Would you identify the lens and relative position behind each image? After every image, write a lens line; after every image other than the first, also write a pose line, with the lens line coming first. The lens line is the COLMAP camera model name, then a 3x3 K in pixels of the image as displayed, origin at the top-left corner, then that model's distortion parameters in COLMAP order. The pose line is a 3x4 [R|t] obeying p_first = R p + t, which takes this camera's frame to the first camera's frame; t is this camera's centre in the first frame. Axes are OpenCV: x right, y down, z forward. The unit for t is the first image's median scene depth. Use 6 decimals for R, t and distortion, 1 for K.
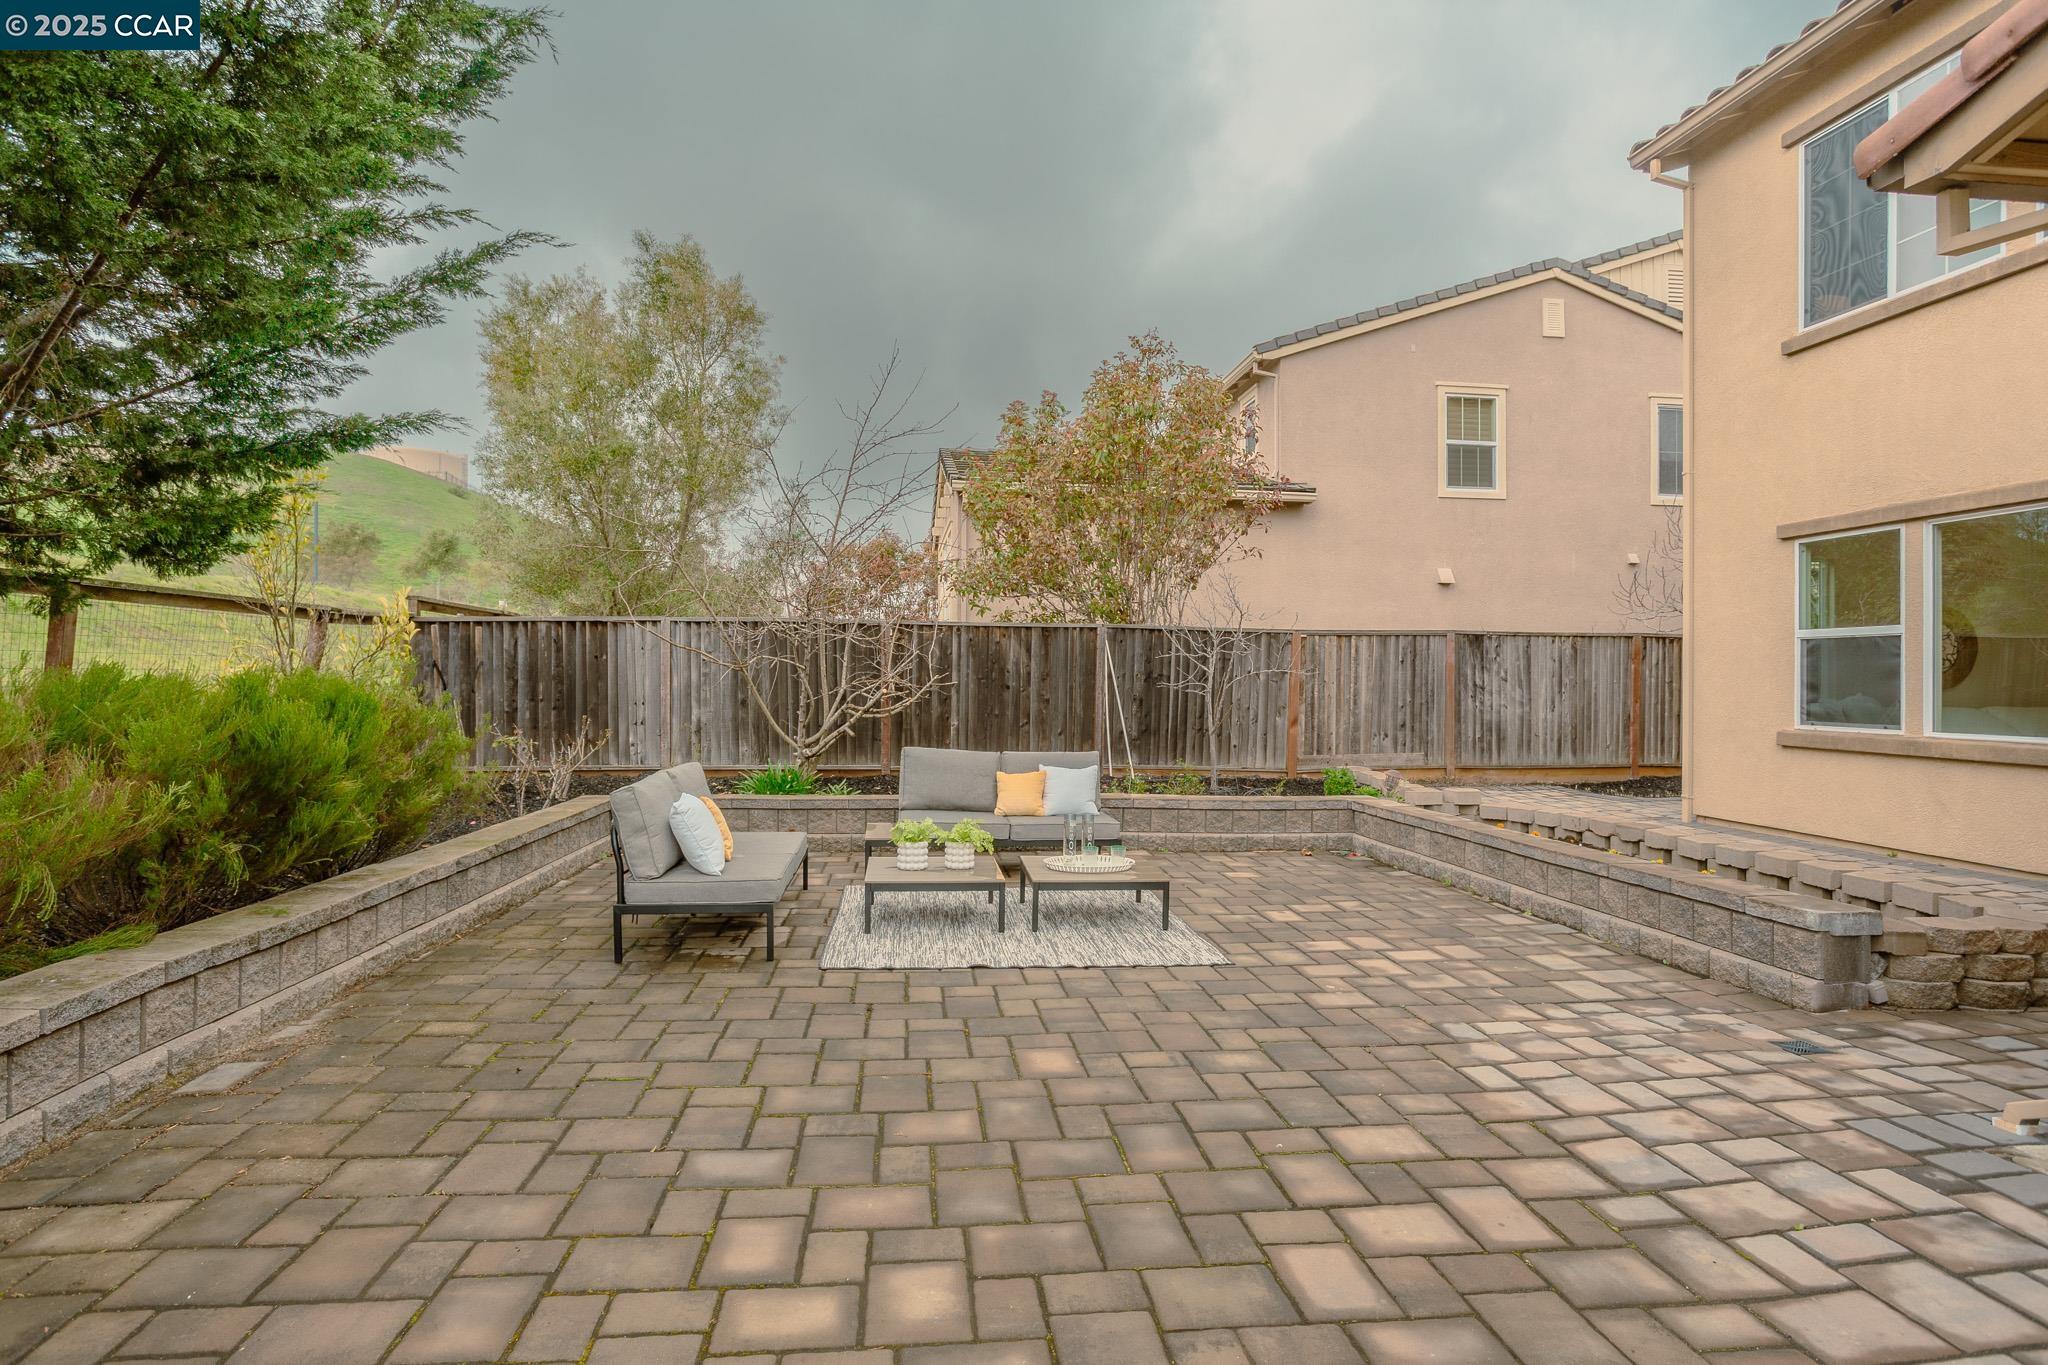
lens RADIAL K [[996.3, 0, 1024.0], [0, 996.3, 682.5], [0, 0, 1]] dist [-0.058771, 0.030638]
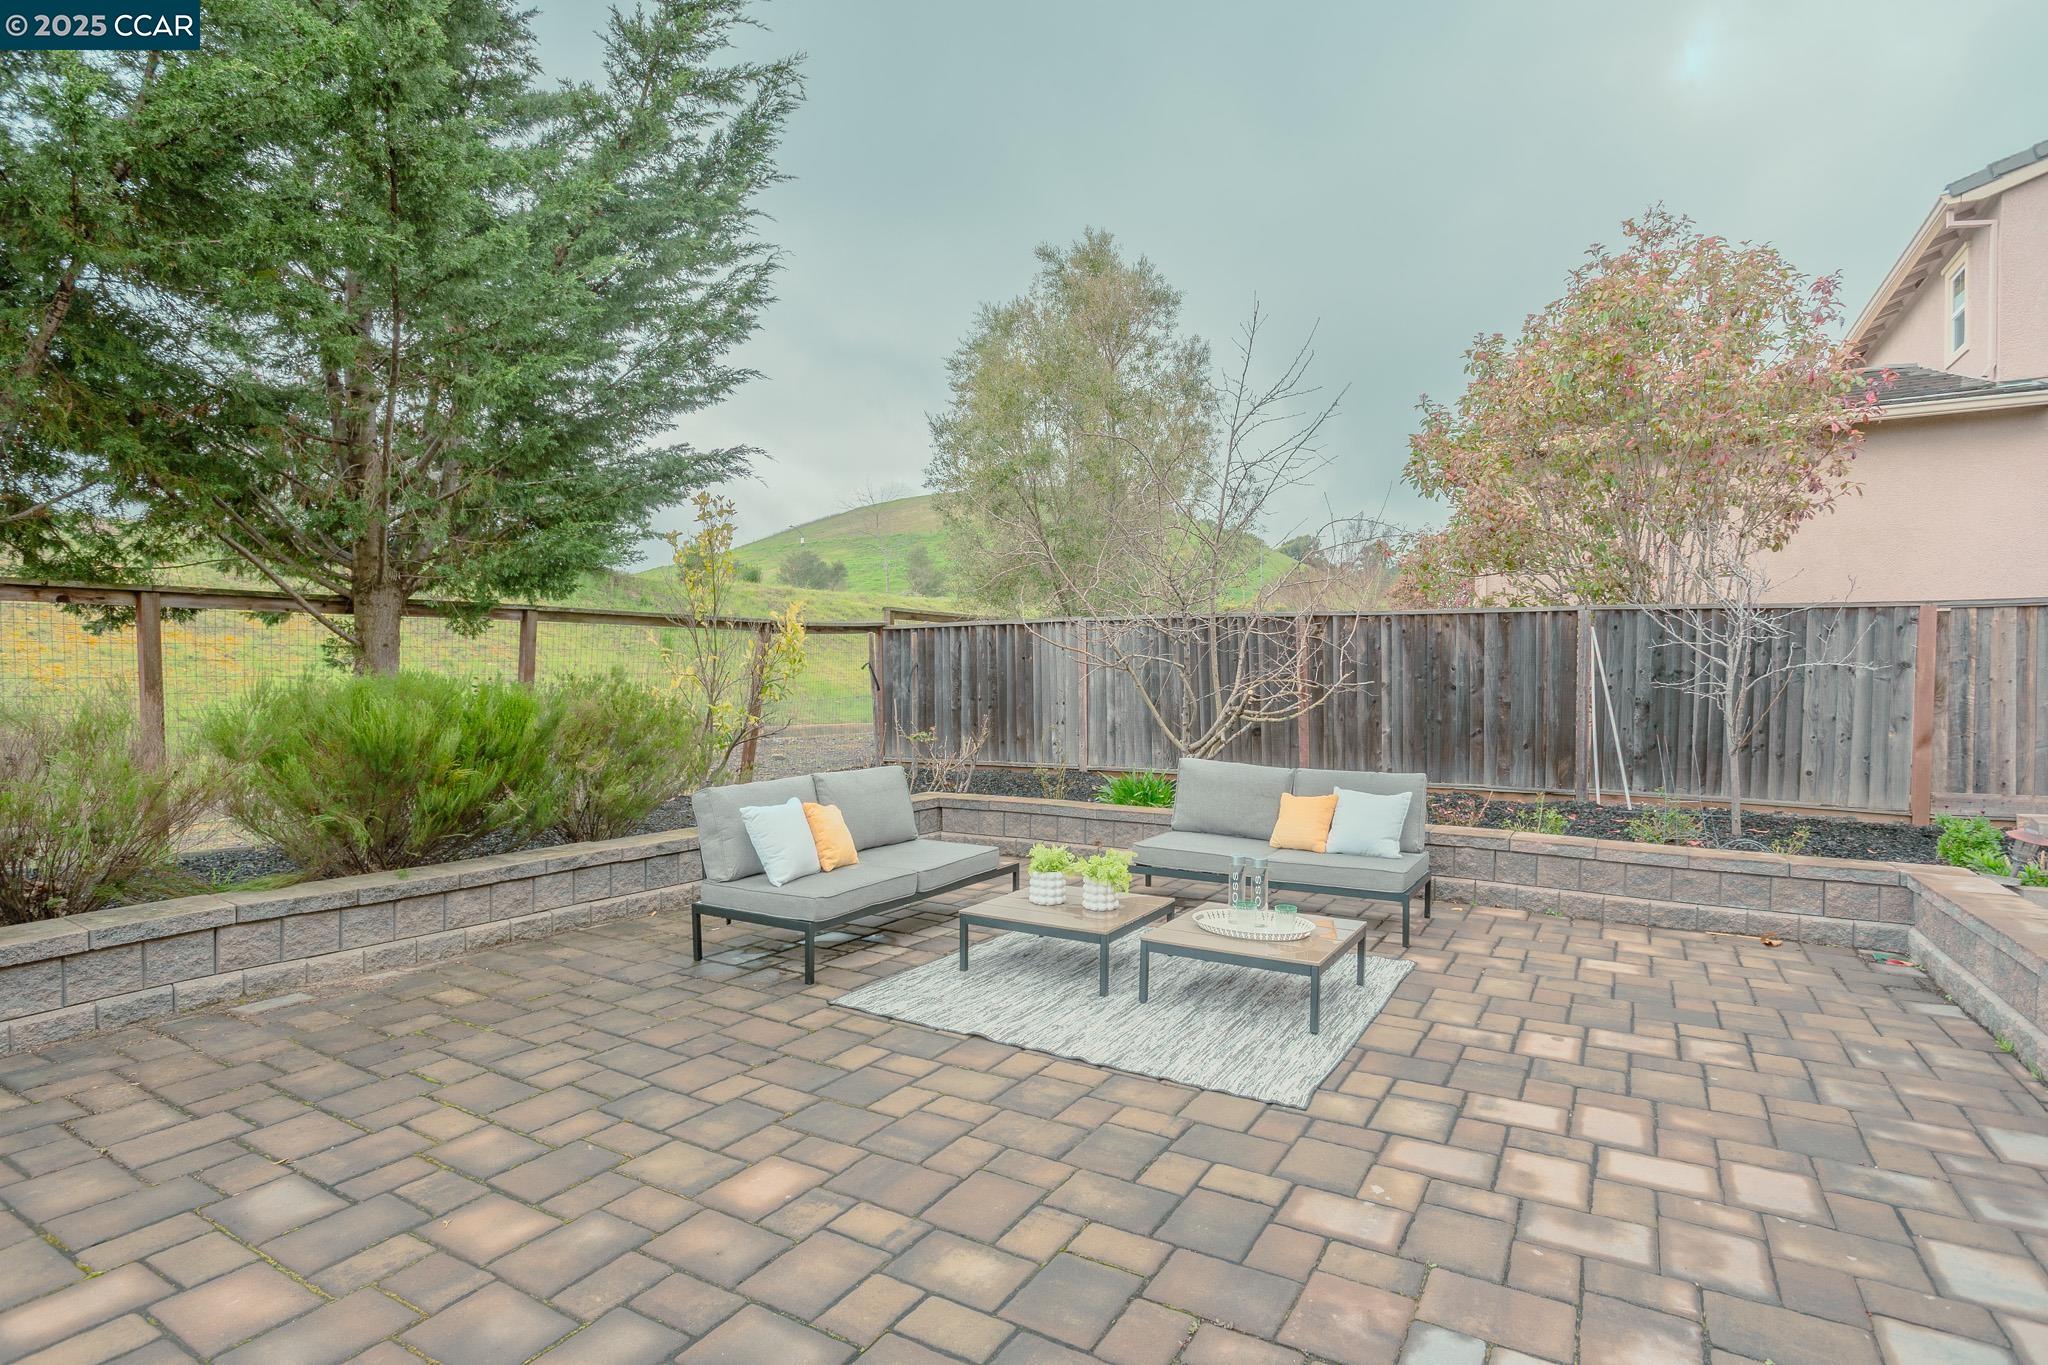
lens RADIAL K [[996.3, 0, 1024.0], [0, 996.3, 682.5], [0, 0, 1]] dist [-0.058771, 0.030638]
pose [[0.813693, -0.001281, -0.581294, 0.236172], [0.002268, 0.999997, 0.000971, -0.001617], [0.581291, -0.002109, 0.813693, 0.188966]]
